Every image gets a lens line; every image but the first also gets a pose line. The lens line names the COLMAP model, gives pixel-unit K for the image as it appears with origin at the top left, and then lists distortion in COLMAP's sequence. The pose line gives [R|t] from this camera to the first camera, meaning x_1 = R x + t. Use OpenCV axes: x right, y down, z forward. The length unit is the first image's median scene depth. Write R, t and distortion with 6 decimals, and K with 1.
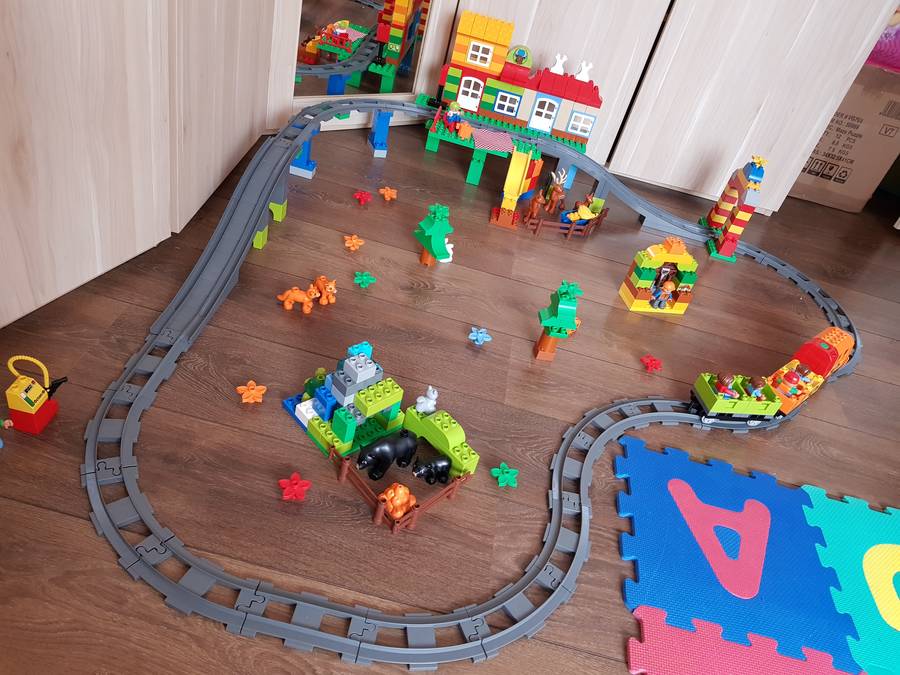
lens RADIAL K [[702.1, 0, 450.0], [0, 702.1, 337.5], [0, 0, 1]] dist [0.137464, -0.290909]
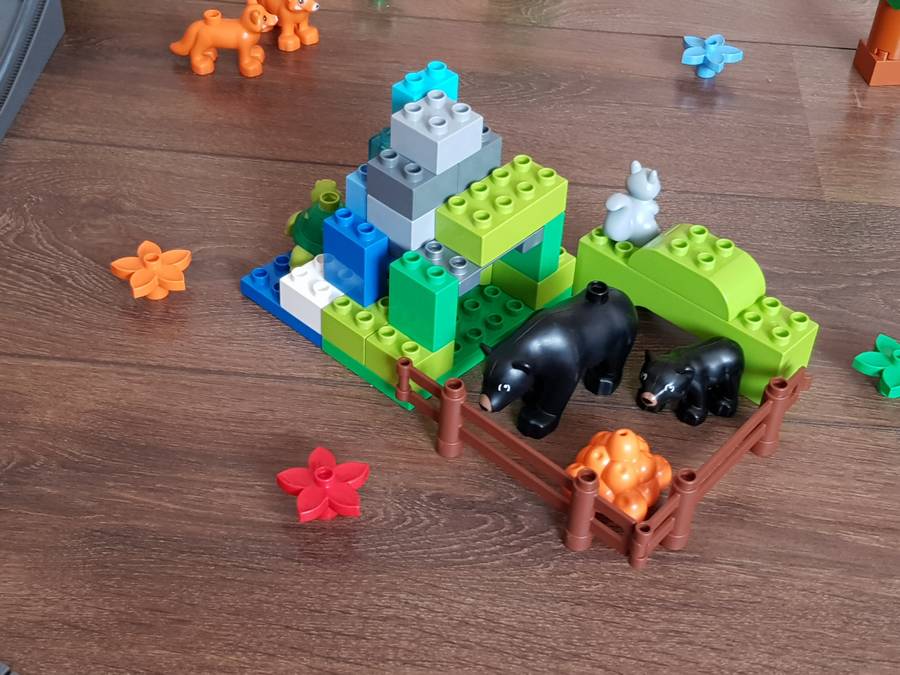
lens RADIAL K [[1386.0, 0, 450.0], [0, 1386.0, 337.5], [0, 0, 1]] dist [0.088532, 0.012397]
pose [[0.981580, -0.181040, -0.061040, -0.089924], [0.183879, 0.981936, 0.044603, 0.104147], [0.051862, -0.055006, 0.997138, 0.283795]]
